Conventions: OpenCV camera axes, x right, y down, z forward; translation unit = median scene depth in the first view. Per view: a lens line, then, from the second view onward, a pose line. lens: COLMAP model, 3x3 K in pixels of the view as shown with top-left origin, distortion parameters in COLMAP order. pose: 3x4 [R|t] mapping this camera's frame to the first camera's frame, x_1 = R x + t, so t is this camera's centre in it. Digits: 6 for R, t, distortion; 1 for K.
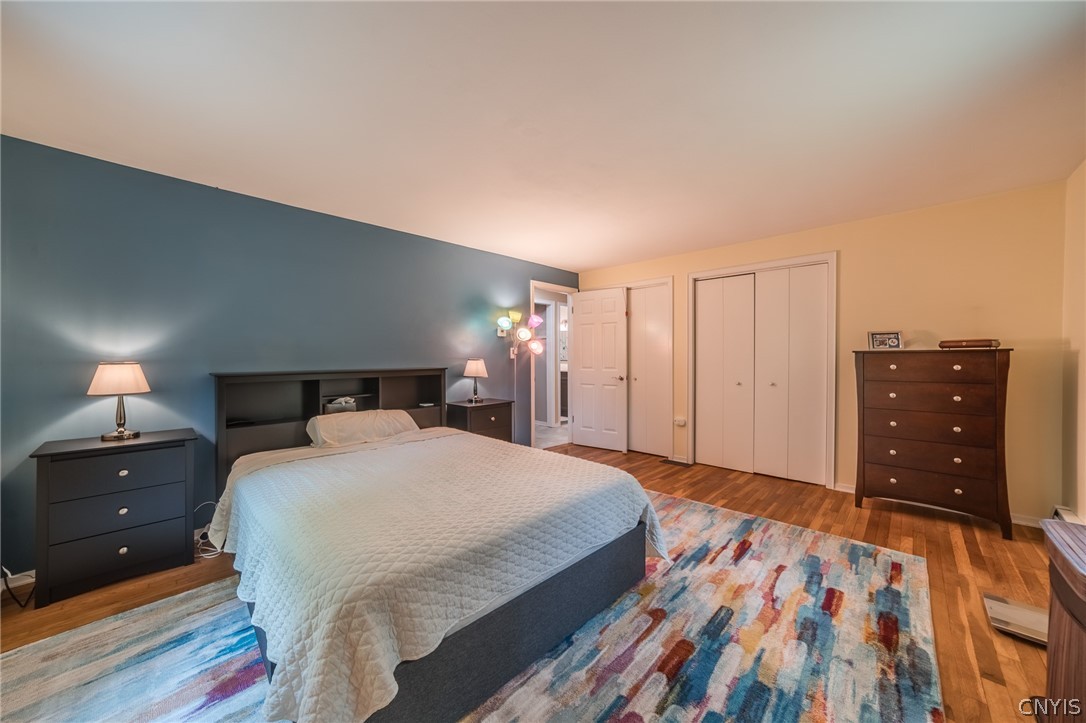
lens RADIAL K [[404.9, 0, 536.1], [0, 404.9, 360.7], [0, 0, 1]] dist [0.000613, 0.000017]
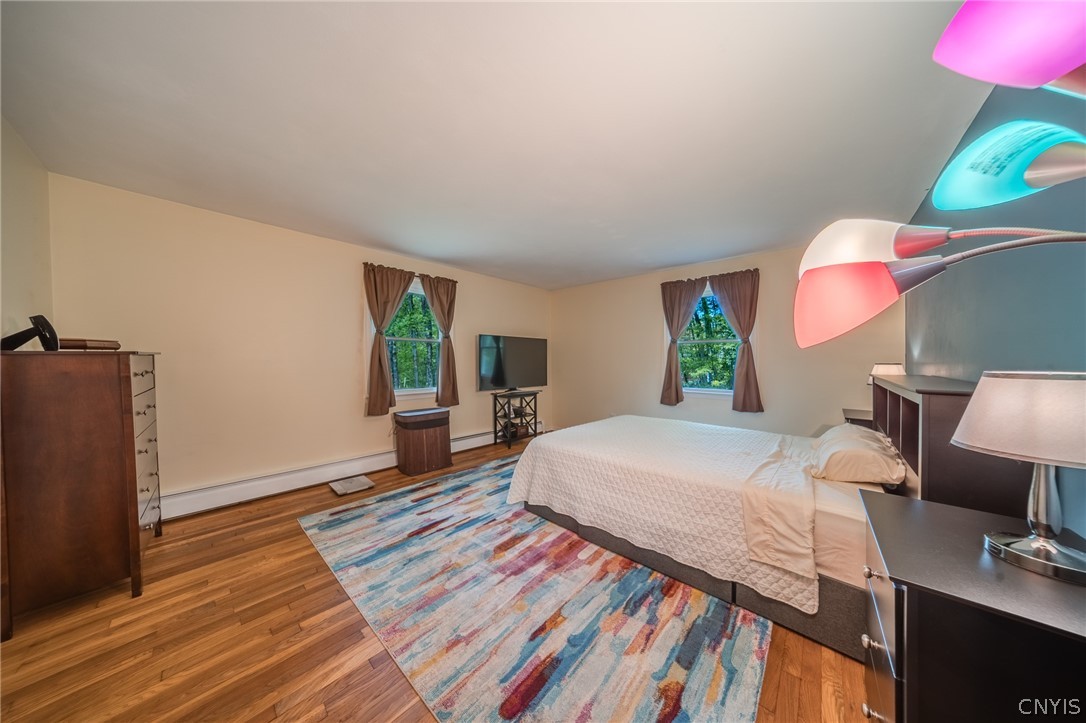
lens RADIAL K [[303.0, 0, 544.3], [0, 303.0, 358.5], [0, 0, 1]] dist [0.000007, -0.000001]
pose [[-0.999395, 0.001269, -0.034768, 0.192180], [0.000558, 0.999791, 0.020439, -0.027394], [0.034786, 0.020407, -0.999186, 1.715031]]
